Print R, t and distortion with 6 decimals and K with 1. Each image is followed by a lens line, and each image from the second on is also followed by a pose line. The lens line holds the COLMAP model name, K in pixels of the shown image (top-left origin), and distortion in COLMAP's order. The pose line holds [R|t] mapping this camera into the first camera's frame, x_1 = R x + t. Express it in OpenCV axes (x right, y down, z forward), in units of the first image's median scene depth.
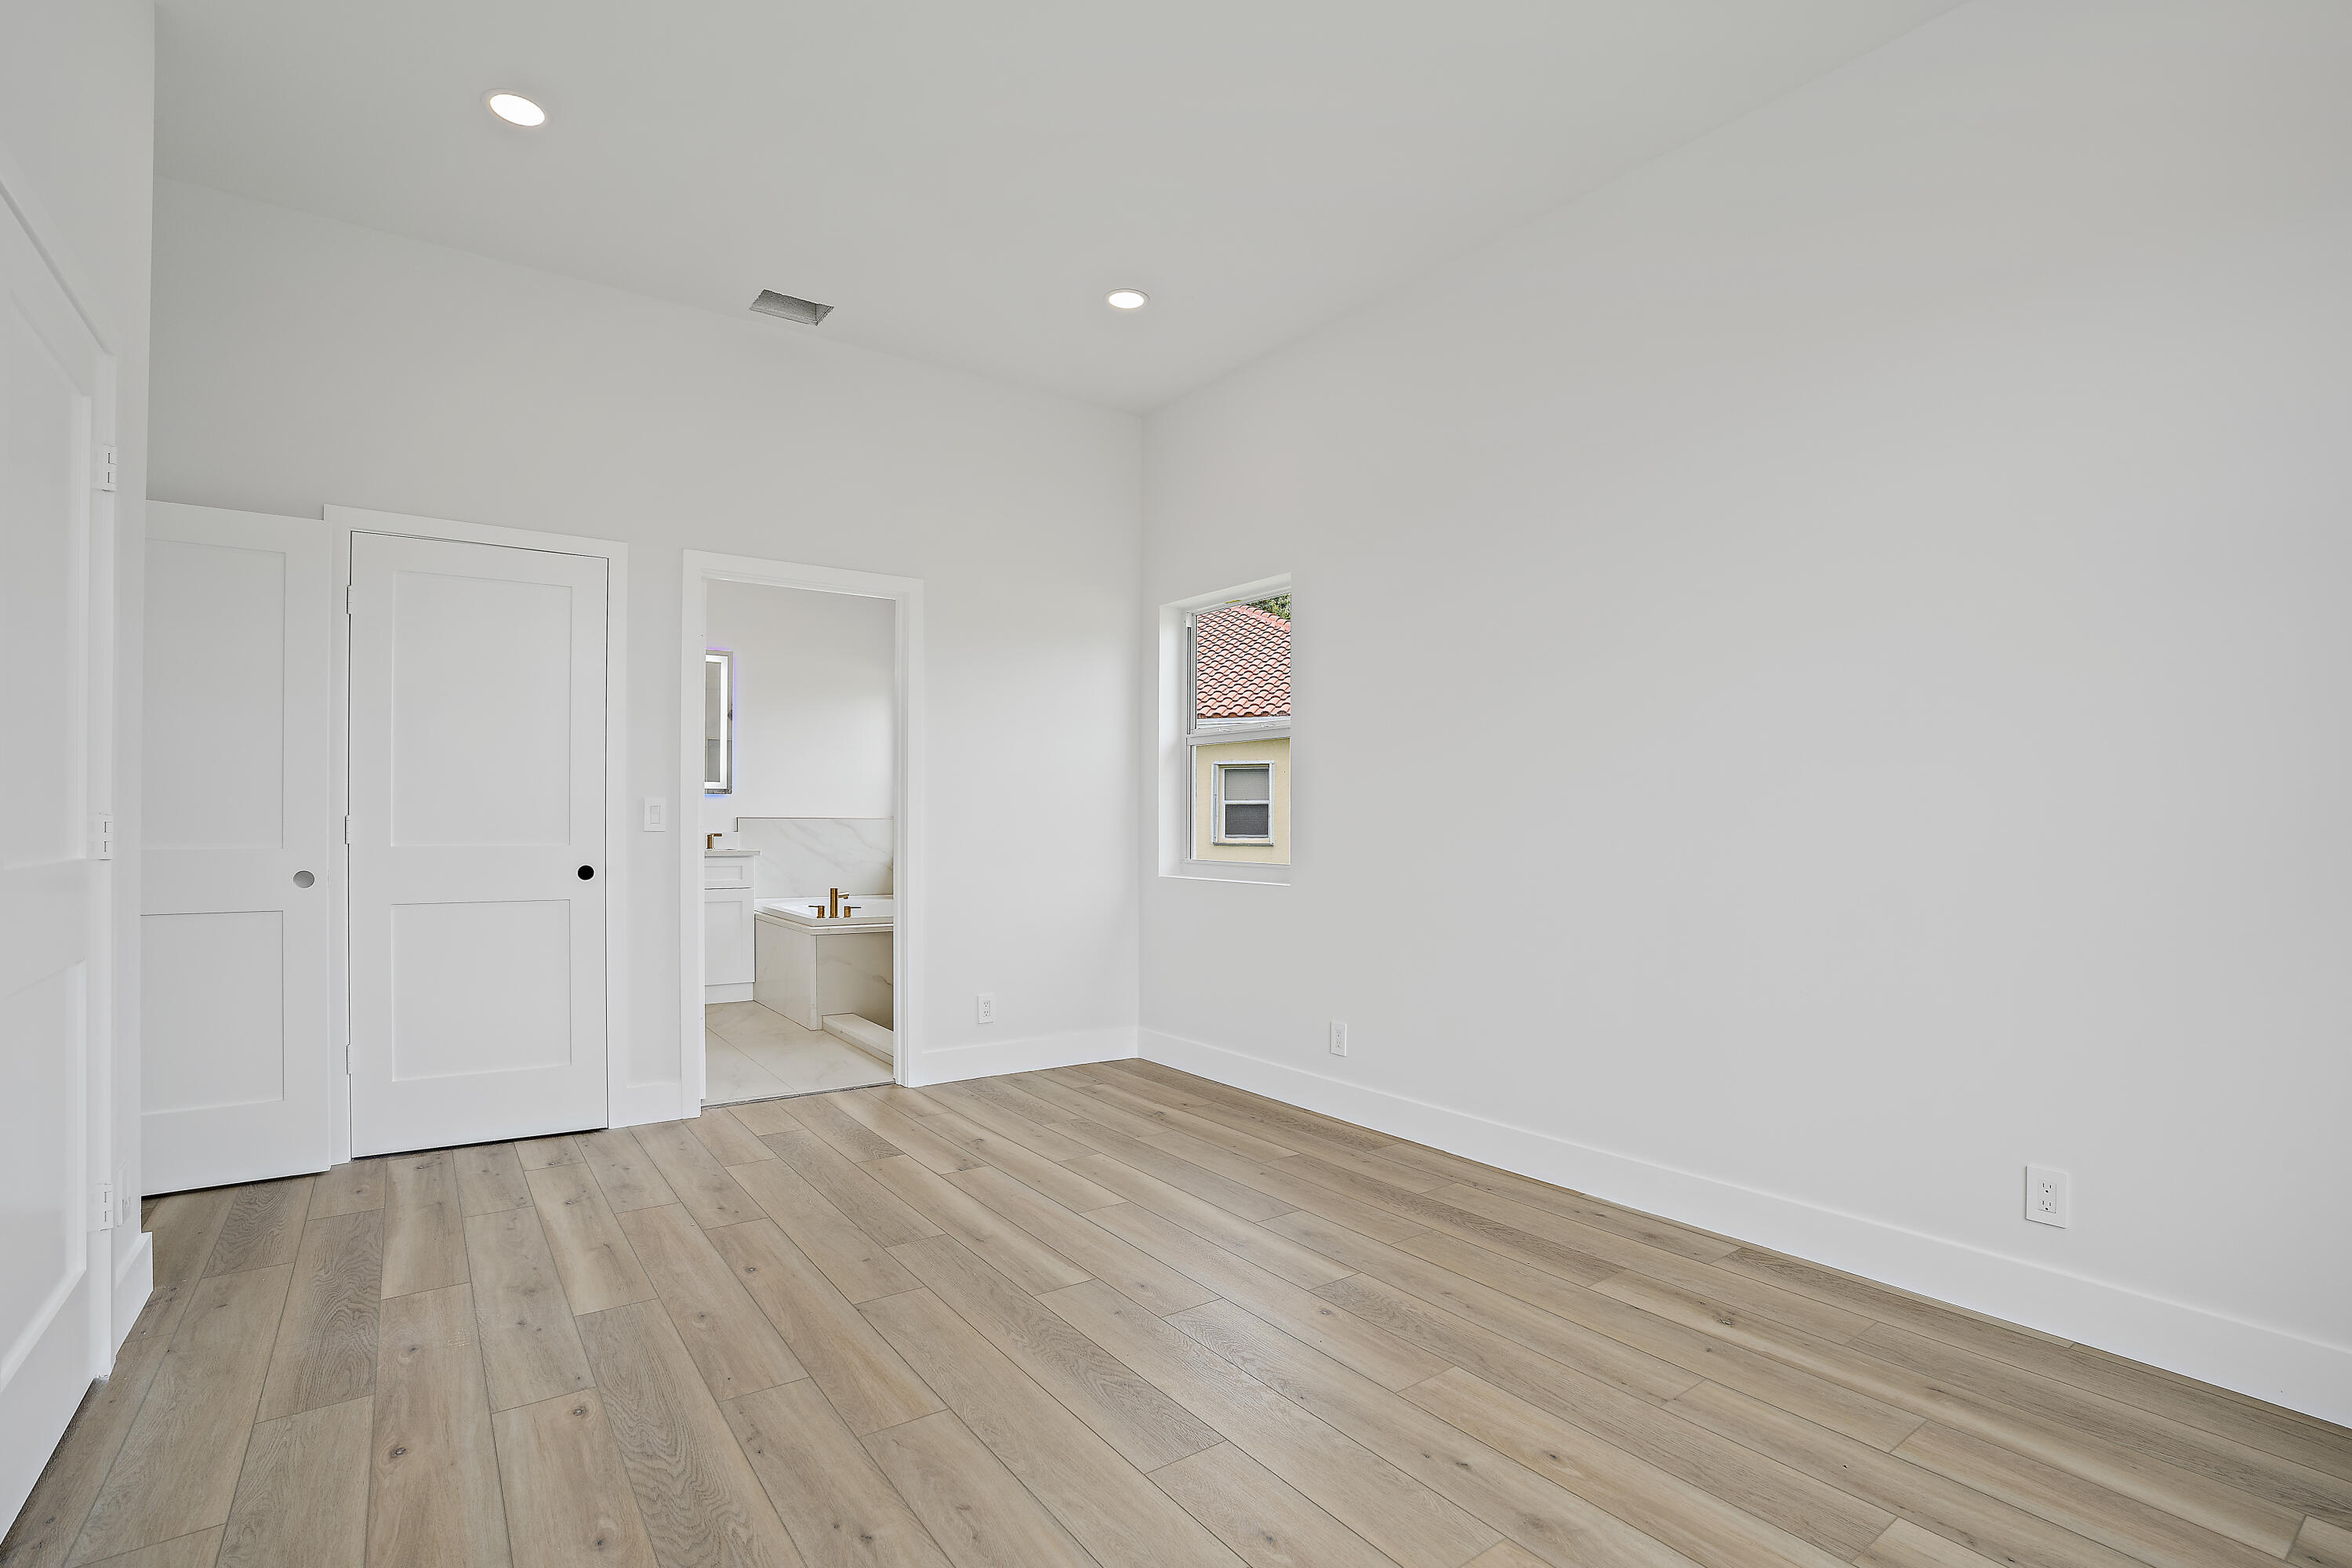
lens RADIAL K [[1096.8, 0, 1180.6], [0, 1096.8, 806.9], [0, 0, 1]] dist [-0.080804, 0.032161]
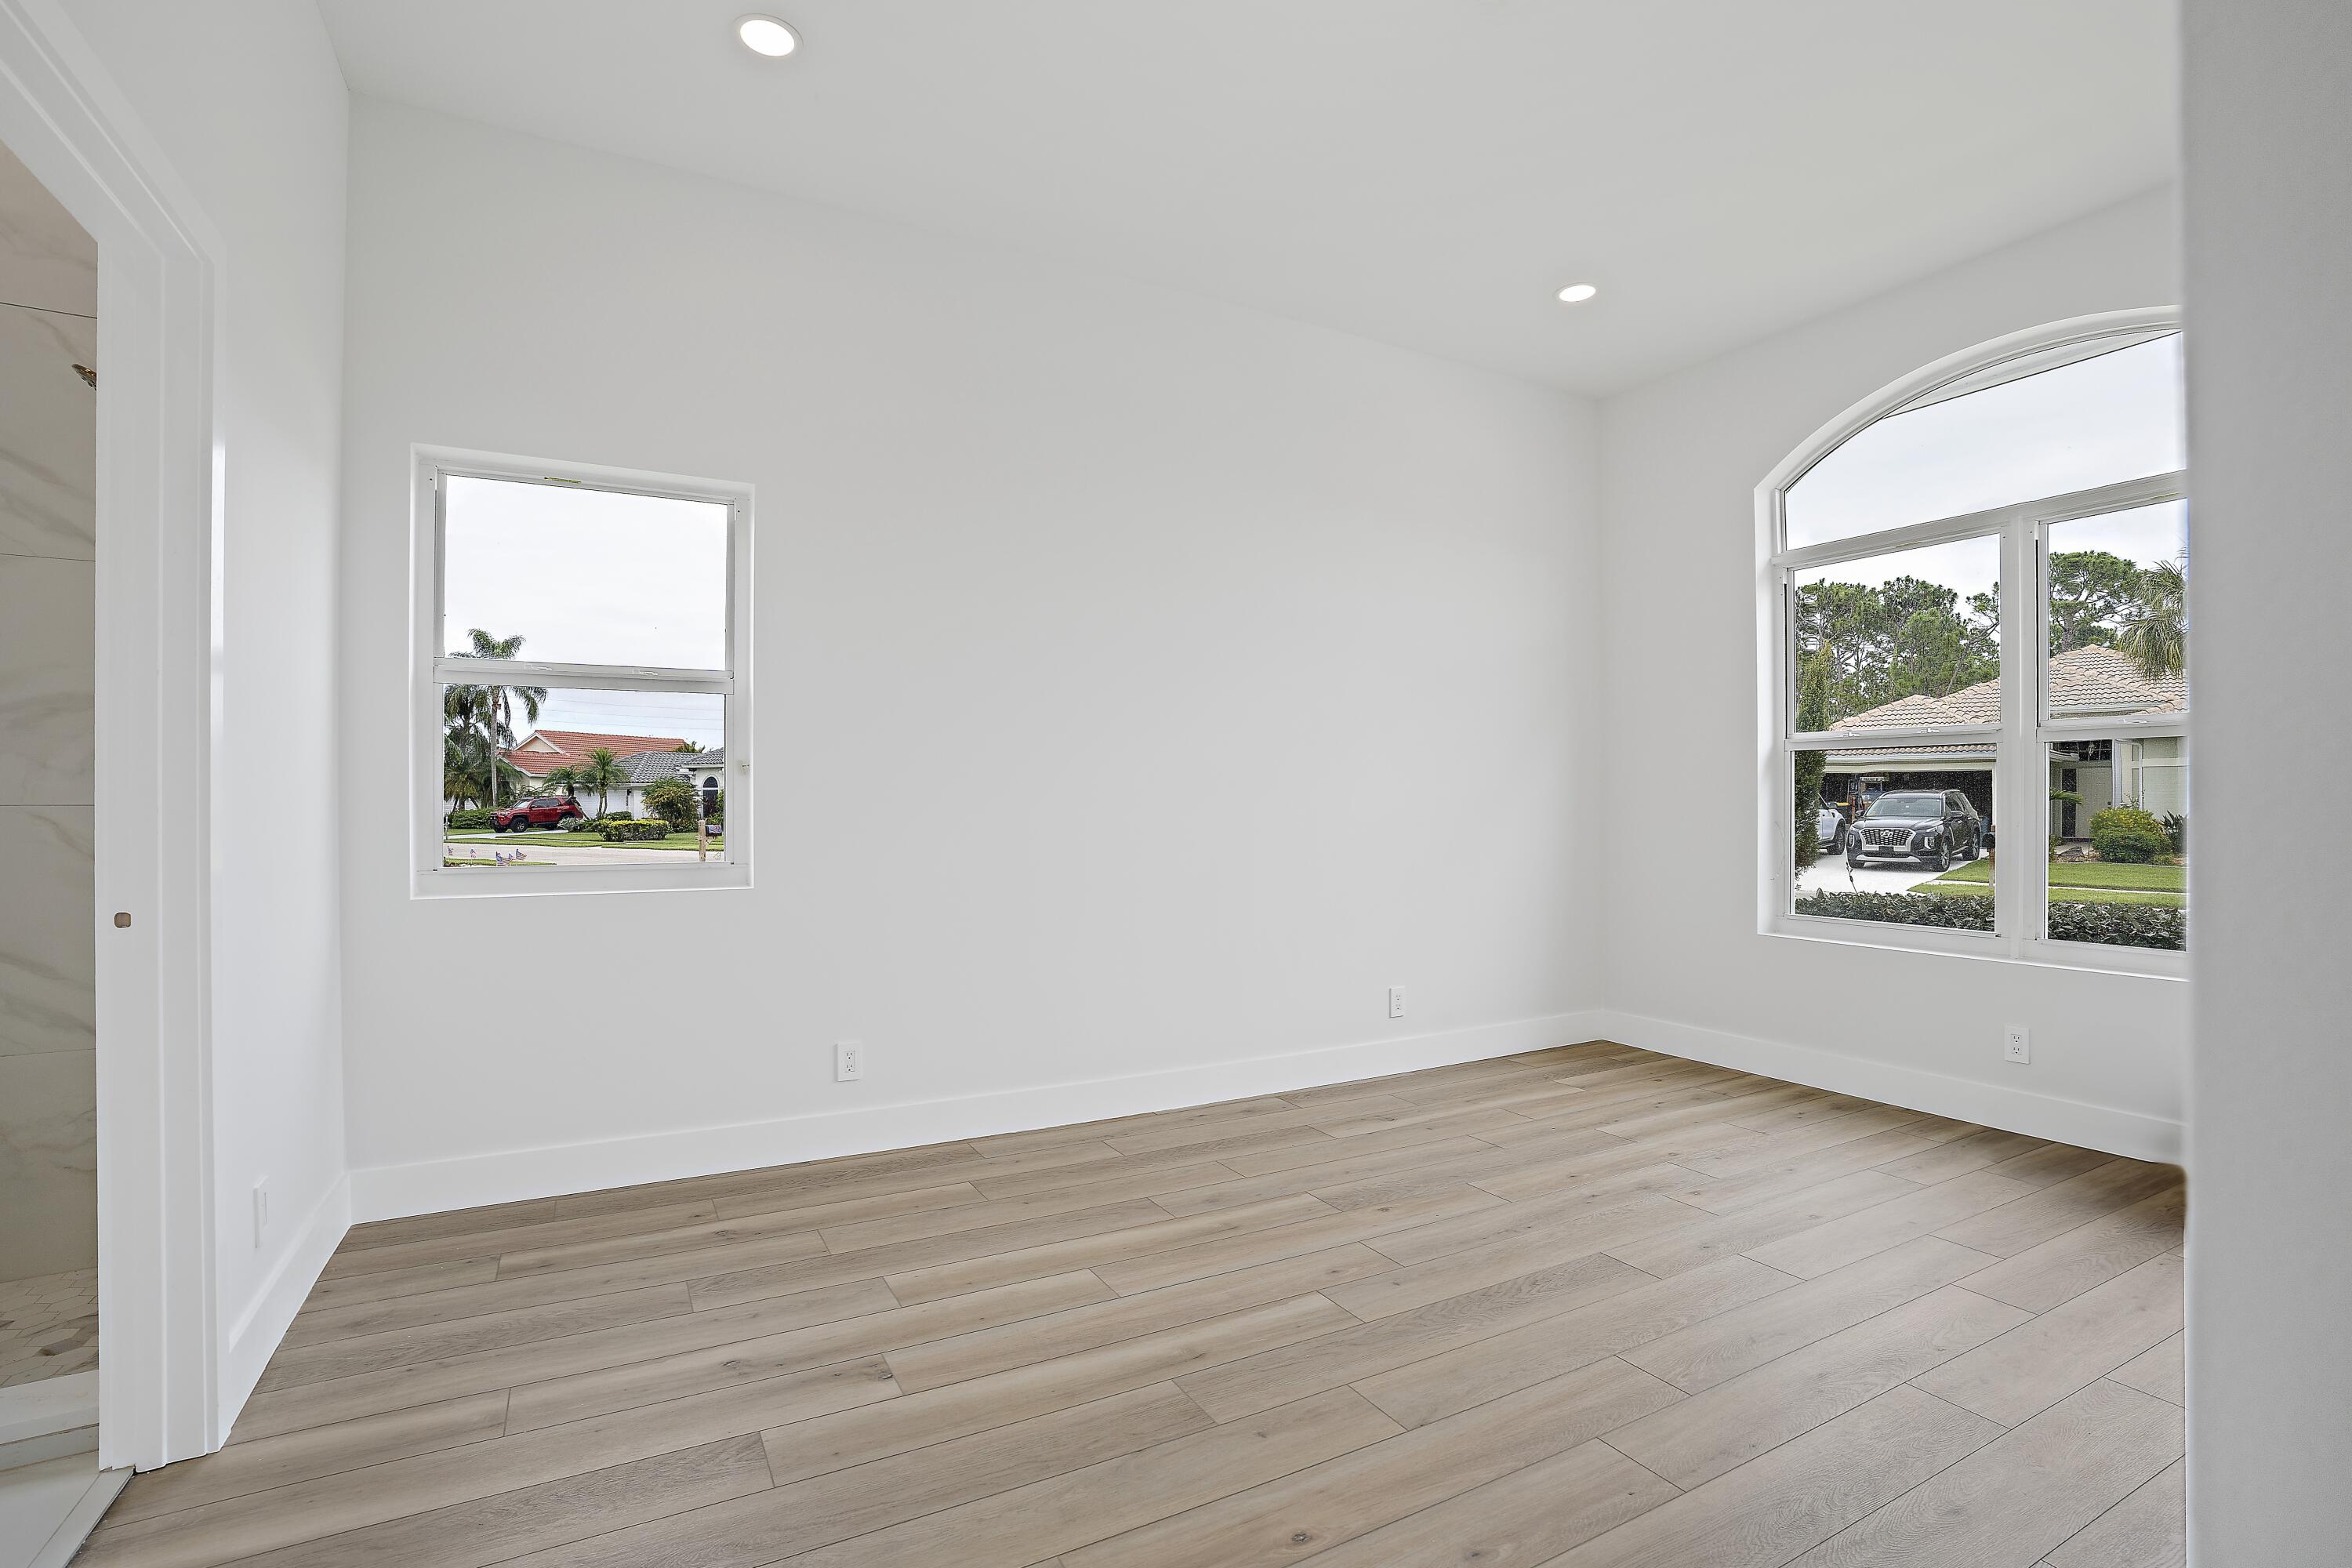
lens RADIAL K [[1089.4, 0, 1180.2], [0, 1089.4, 776.3], [0, 0, 1]] dist [-0.081104, 0.033270]
pose [[0.126737, 0.022272, 0.991686, -0.852667], [-0.012102, 0.999708, -0.020905, 0.006766], [-0.991863, -0.009352, 0.126970, 0.832790]]
